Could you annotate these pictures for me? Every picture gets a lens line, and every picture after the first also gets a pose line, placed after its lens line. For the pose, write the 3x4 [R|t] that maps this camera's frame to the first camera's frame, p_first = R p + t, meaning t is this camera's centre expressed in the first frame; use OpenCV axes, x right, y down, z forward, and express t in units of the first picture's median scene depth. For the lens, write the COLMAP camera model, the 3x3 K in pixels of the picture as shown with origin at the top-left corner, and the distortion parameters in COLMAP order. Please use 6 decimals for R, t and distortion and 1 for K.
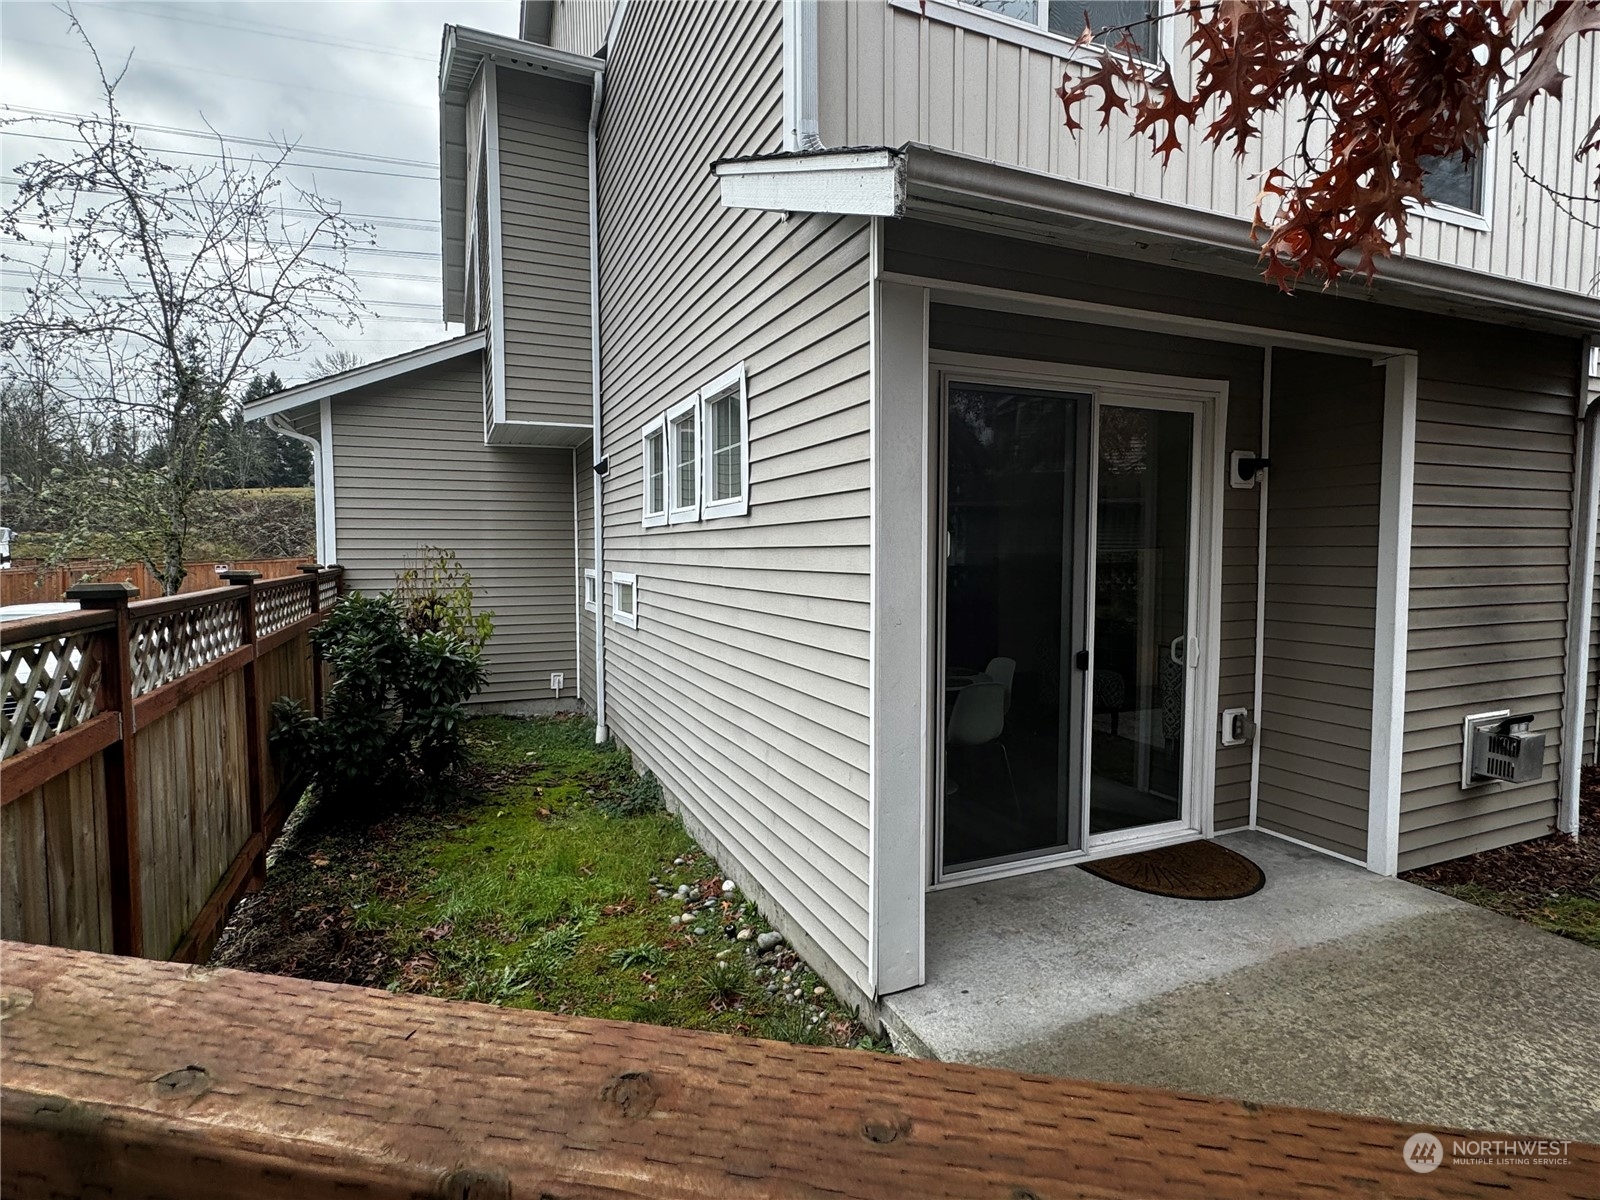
lens RADIAL K [[828.9, 0, 796.2], [0, 828.9, 595.7], [0, 0, 1]] dist [-0.001756, 0.000321]
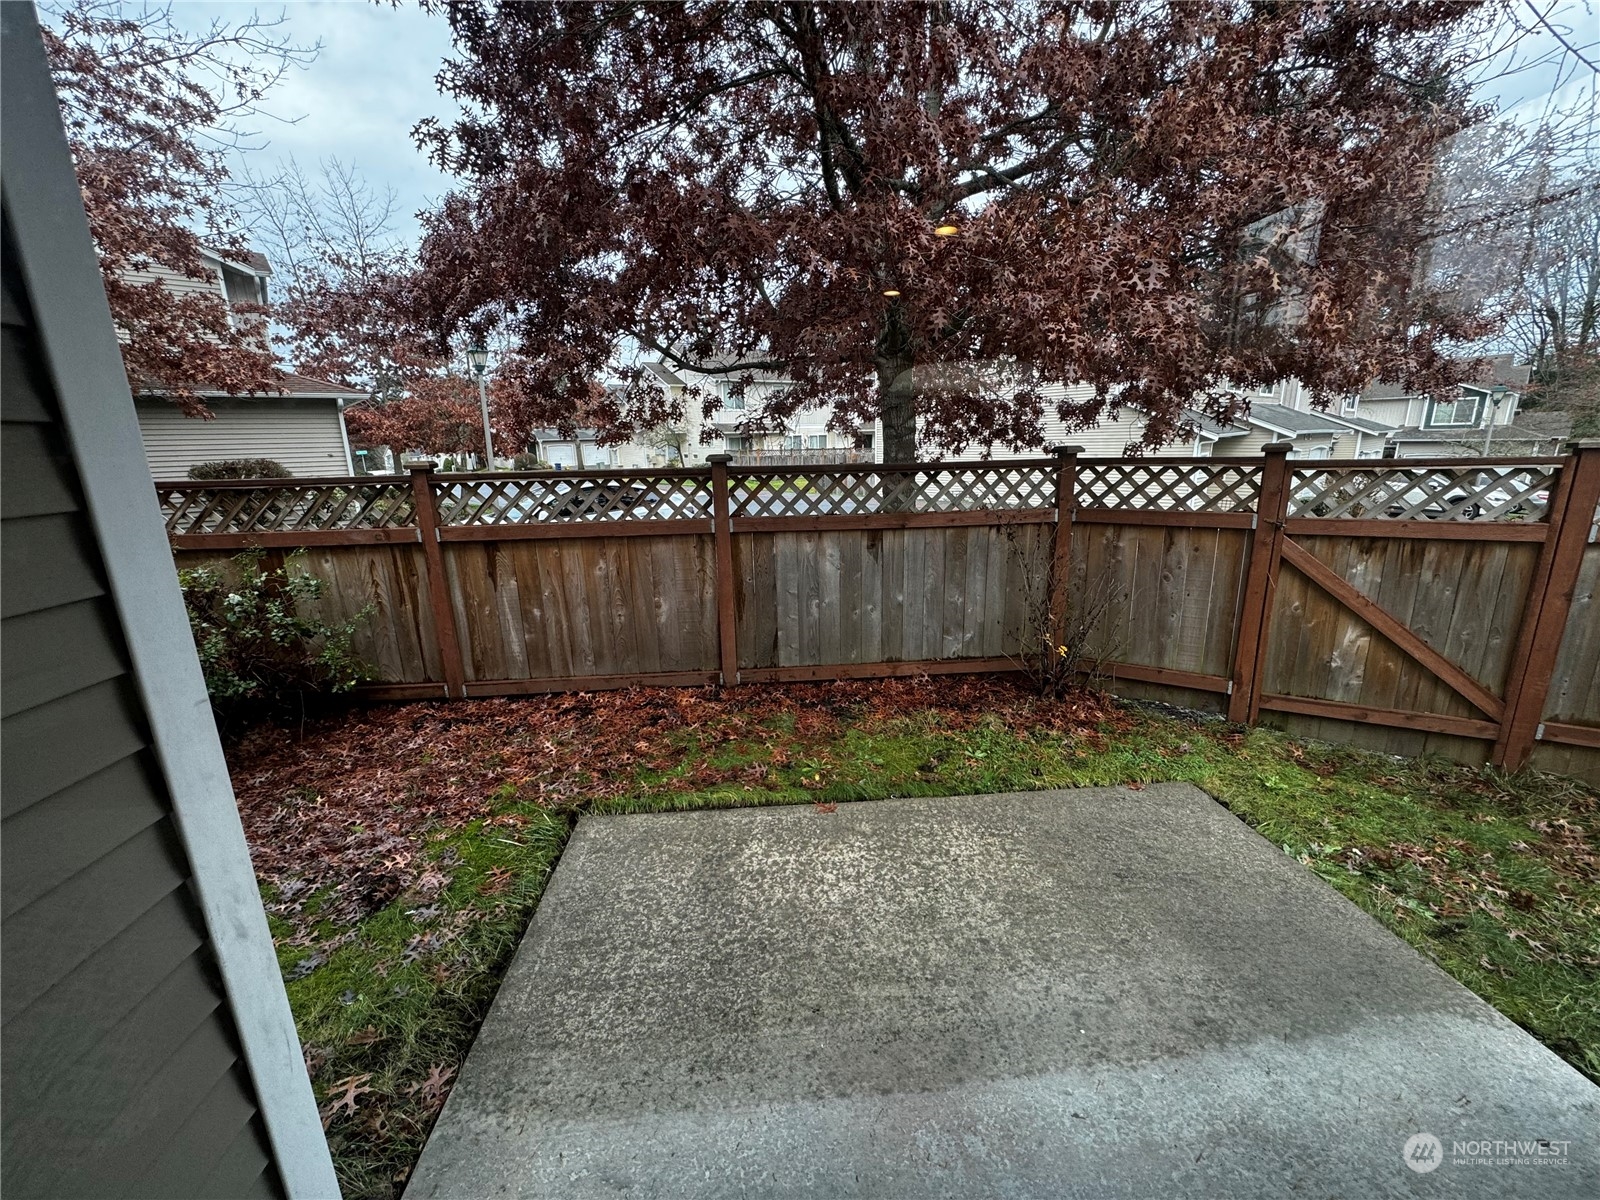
lens RADIAL K [[625.2, 0, 814.6], [0, 625.2, 601.6], [0, 0, 1]] dist [0.001338, 0.000627]
pose [[-0.947205, -0.060127, 0.314940, 0.467885], [0.037528, 0.954717, 0.295140, -0.052875], [-0.318424, 0.291377, -0.902056, 1.157447]]
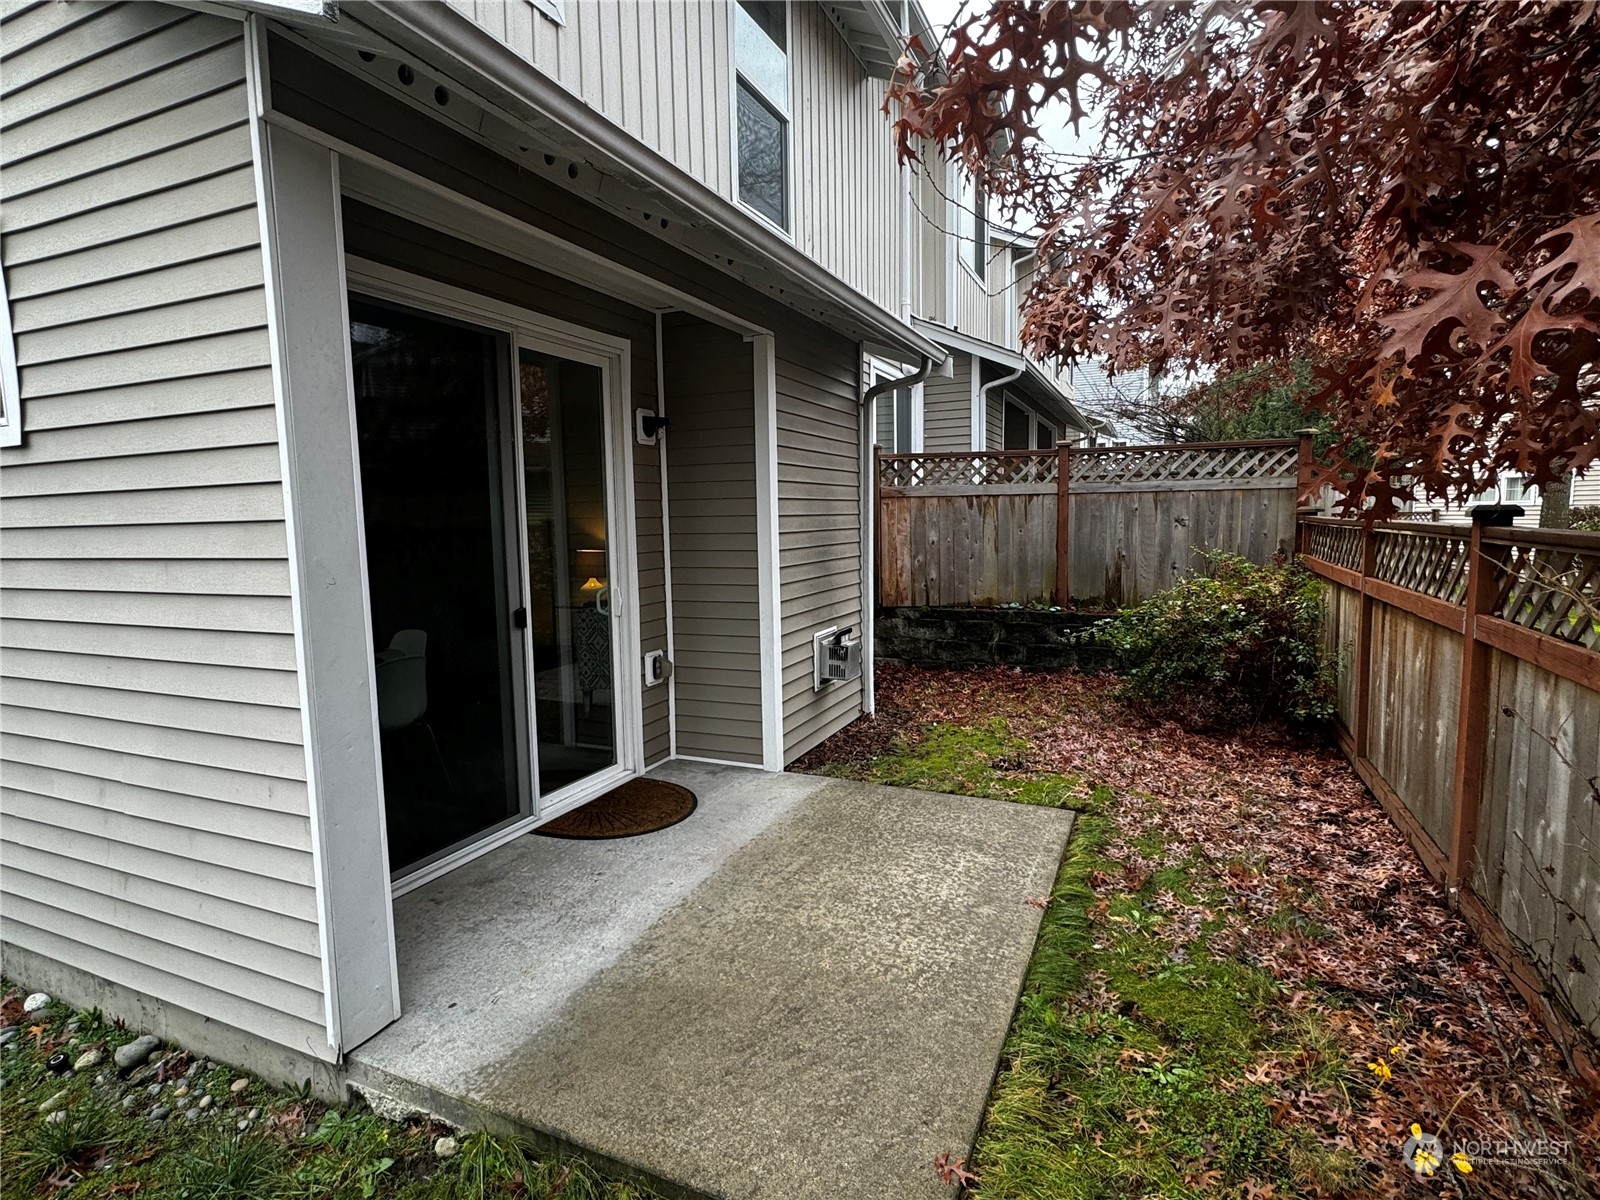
lens RADIAL K [[828.9, 0, 797.6], [0, 828.9, 599.8], [0, 0, 1]] dist [-0.001756, 0.000321]
pose [[0.734239, -0.079390, 0.674233, -0.062454], [0.054817, 0.996829, 0.057680, 0.021830], [-0.676674, -0.005391, 0.736263, 0.098377]]
